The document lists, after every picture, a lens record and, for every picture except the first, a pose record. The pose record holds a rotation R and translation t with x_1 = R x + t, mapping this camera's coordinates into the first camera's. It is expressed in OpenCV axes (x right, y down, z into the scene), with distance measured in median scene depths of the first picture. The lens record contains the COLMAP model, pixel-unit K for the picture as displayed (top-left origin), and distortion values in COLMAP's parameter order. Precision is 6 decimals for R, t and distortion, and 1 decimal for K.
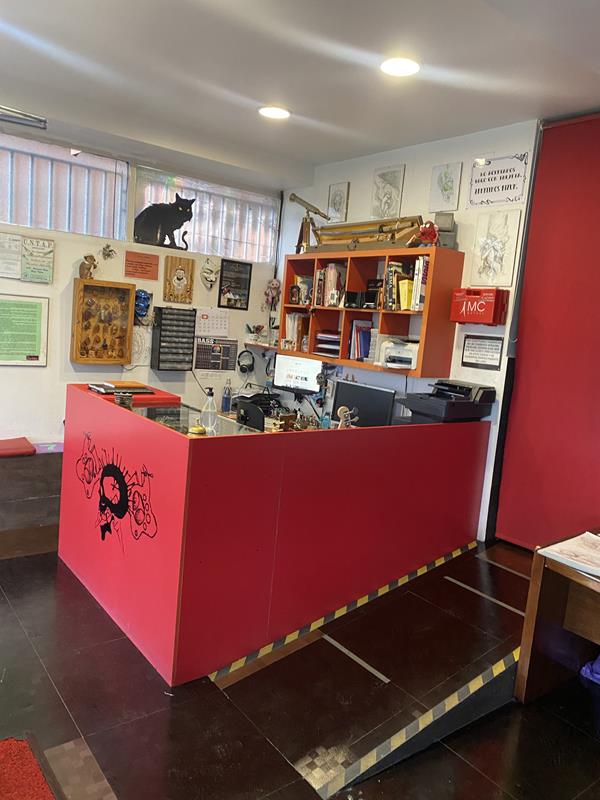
lens RADIAL K [[604.5, 0, 300.2], [0, 604.5, 400.0], [0, 0, 1]] dist [0.004165, 0.000309]
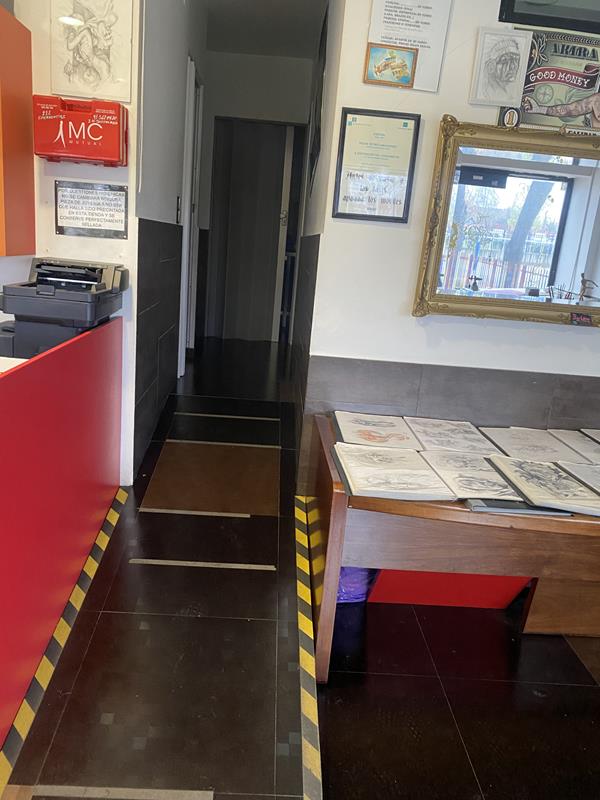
lens RADIAL K [[604.5, 0, 300.5], [0, 604.5, 399.0], [0, 0, 1]] dist [0.004165, 0.000309]
pose [[0.579631, -0.233862, 0.780601, -0.120350], [0.072140, 0.968899, 0.236707, -0.021708], [-0.811680, -0.080890, 0.578474, 0.445075]]
